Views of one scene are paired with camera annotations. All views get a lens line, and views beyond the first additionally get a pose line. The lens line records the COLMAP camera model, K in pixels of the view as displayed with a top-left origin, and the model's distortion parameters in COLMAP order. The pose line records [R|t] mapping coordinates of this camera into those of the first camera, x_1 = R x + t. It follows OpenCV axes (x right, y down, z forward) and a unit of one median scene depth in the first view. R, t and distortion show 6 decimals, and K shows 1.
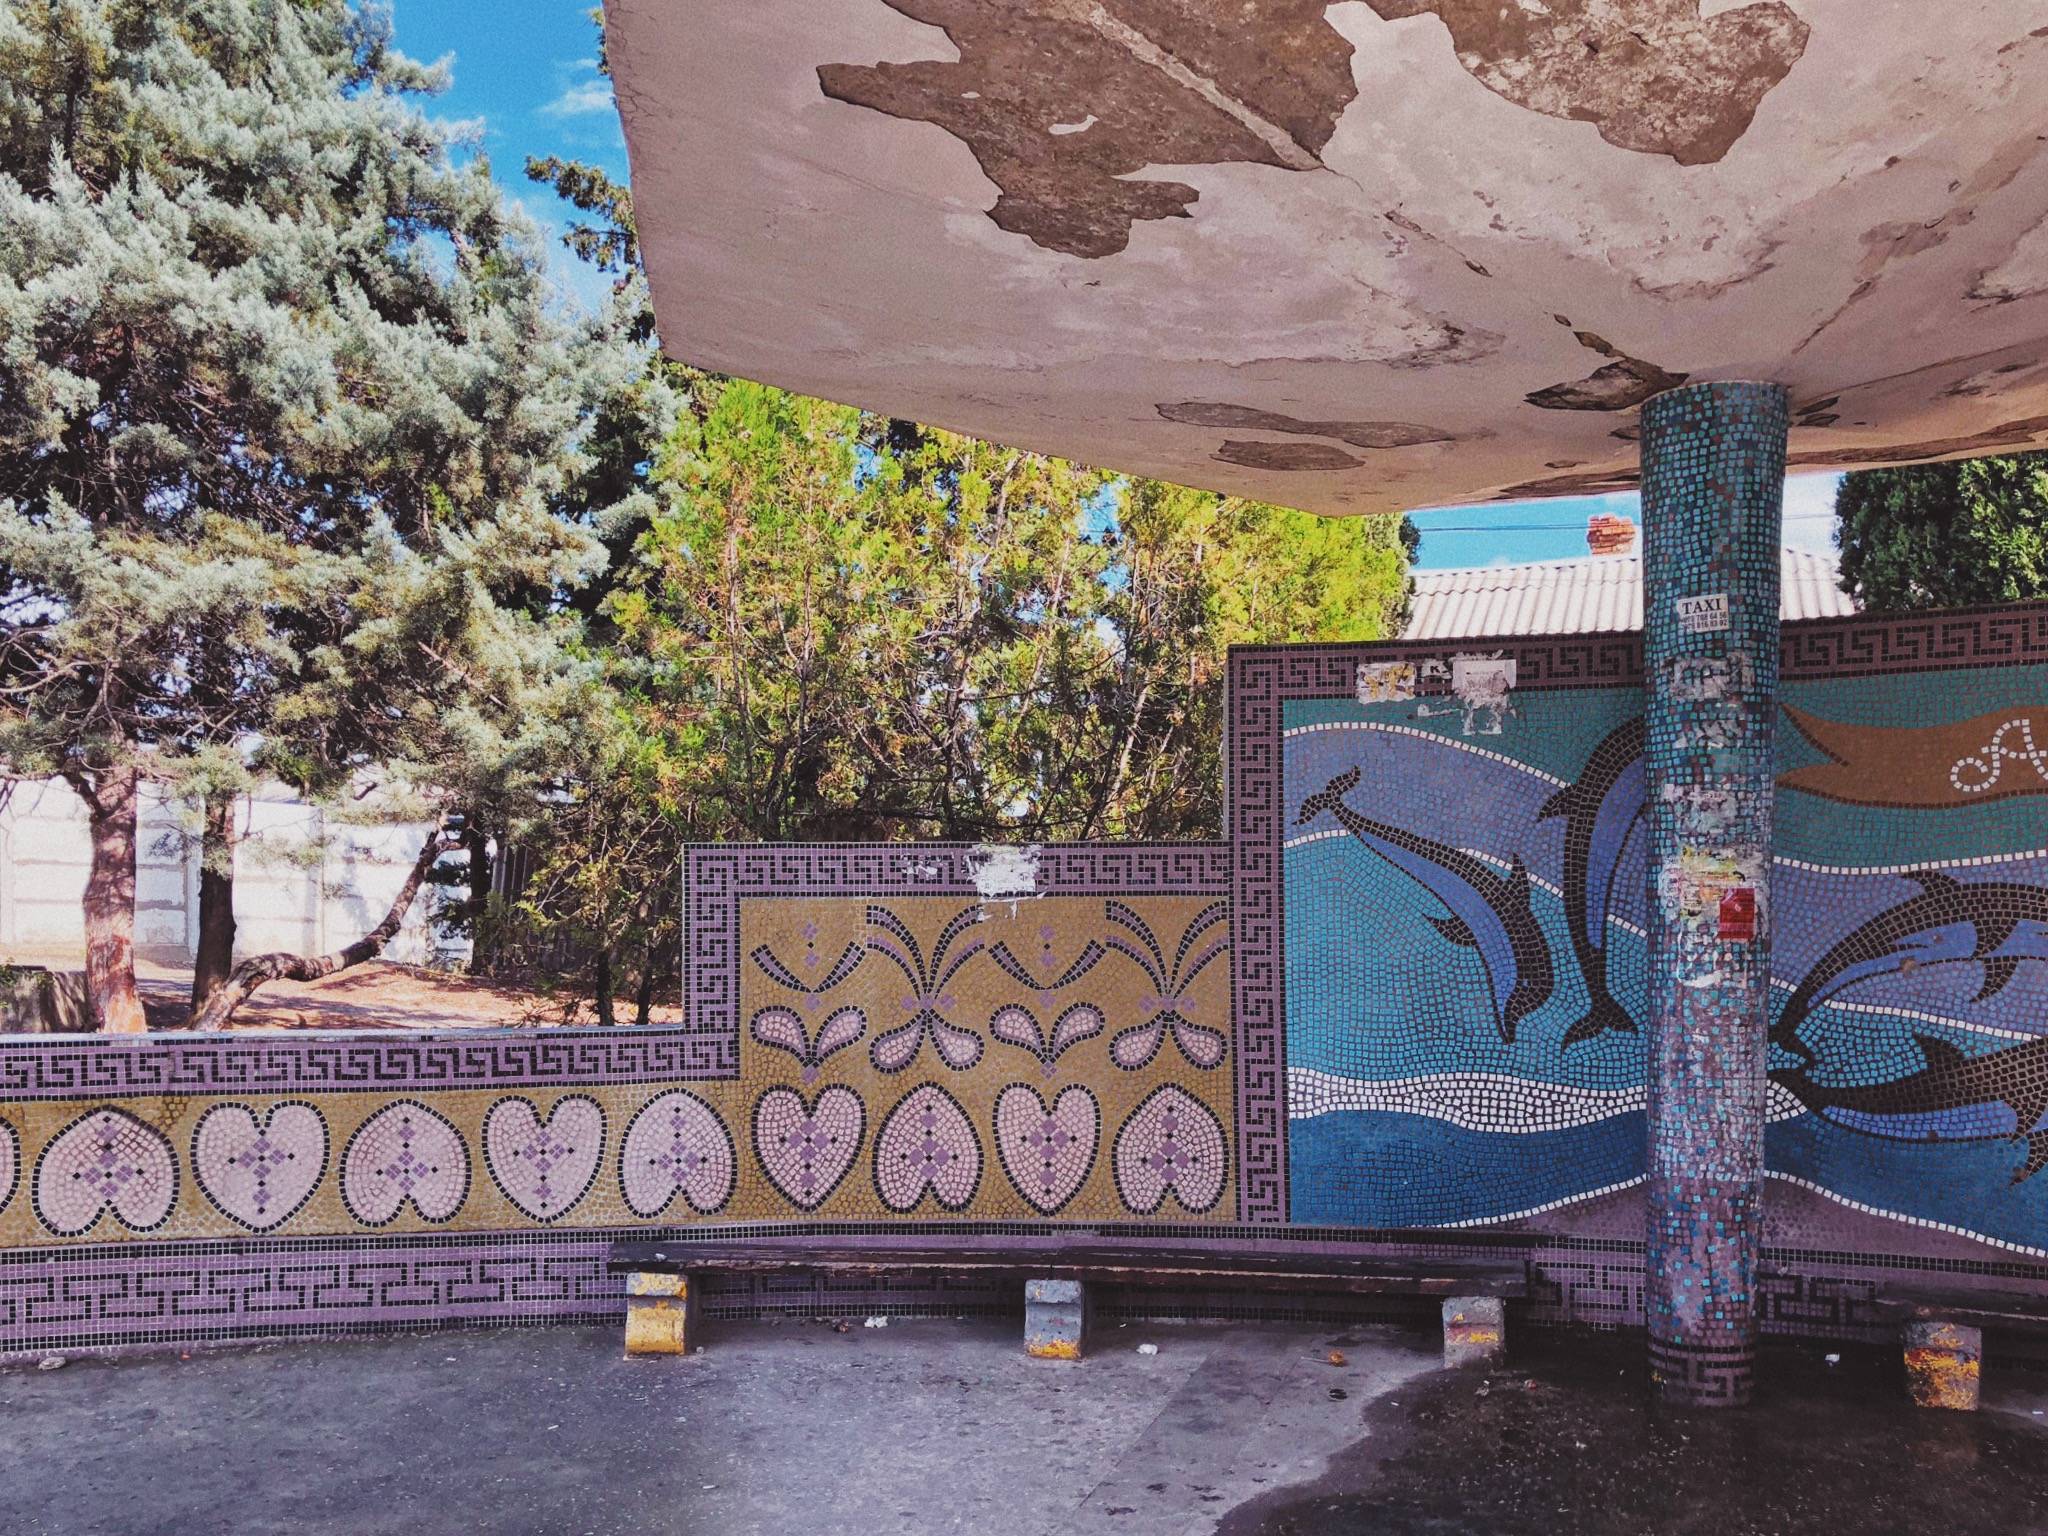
lens RADIAL K [[1786.7, 0, 1025.9], [0, 1786.7, 940.8], [0, 0, 1]] dist [0.003614, 0.011555]
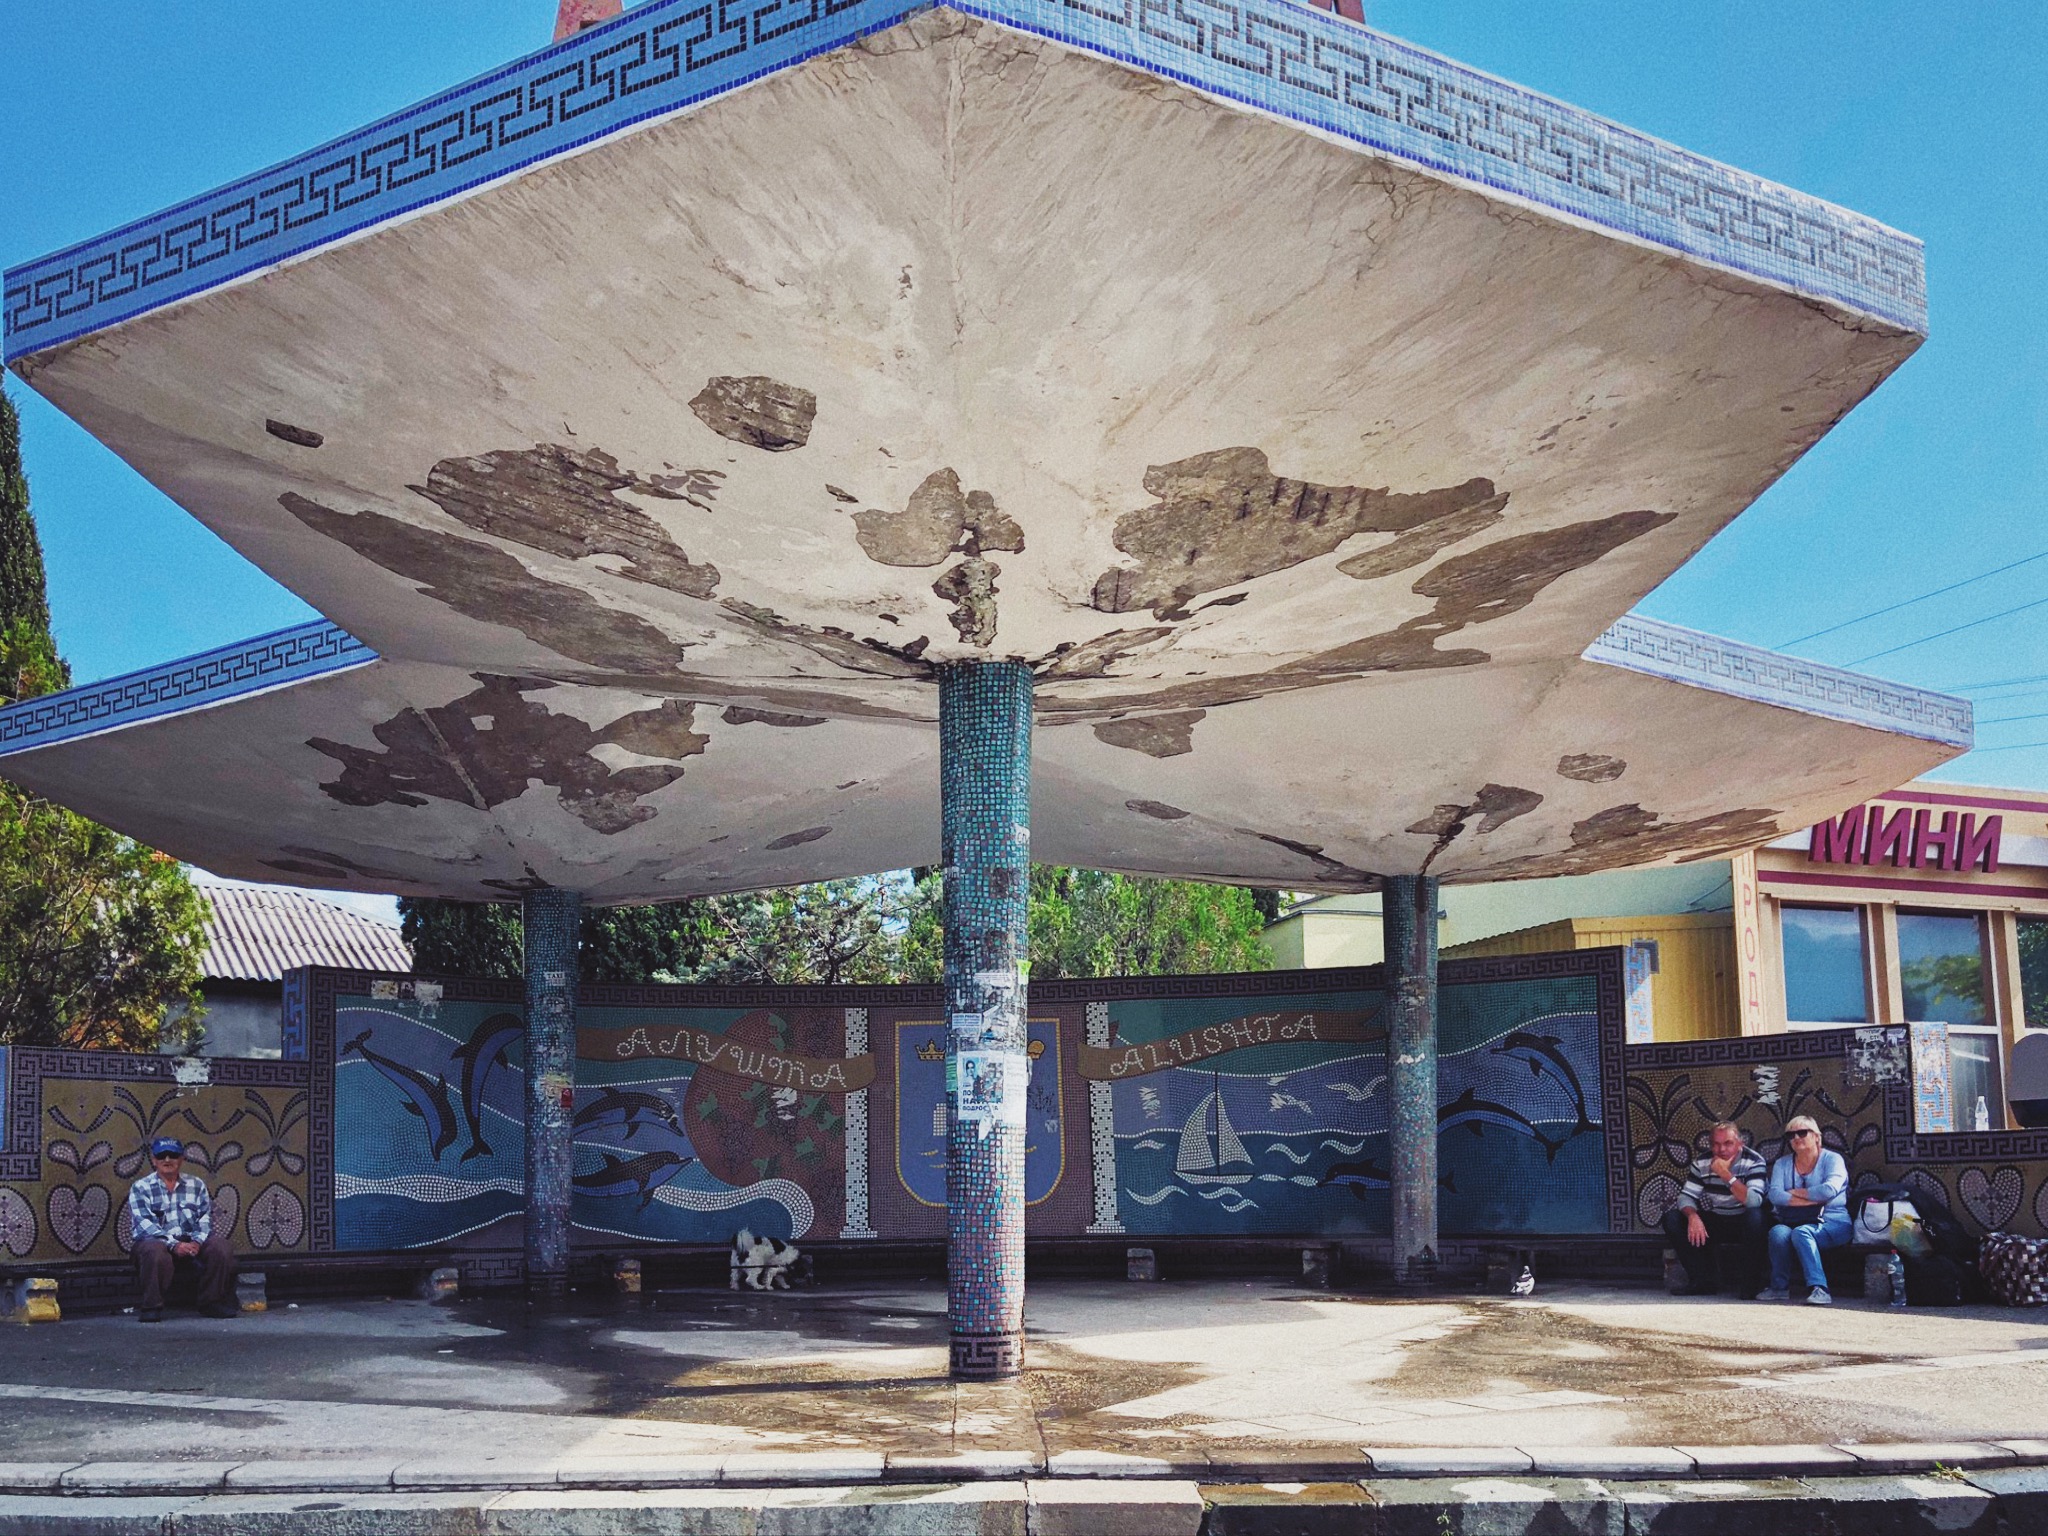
lens RADIAL K [[1786.7, 0, 1025.9], [0, 1786.7, 940.8], [0, 0, 1]] dist [0.003614, 0.011555]
pose [[0.622900, 0.104938, 0.775231, -0.968877], [0.020376, 0.988450, -0.150173, 0.130863], [-0.782036, 0.109339, 0.613567, -0.890521]]
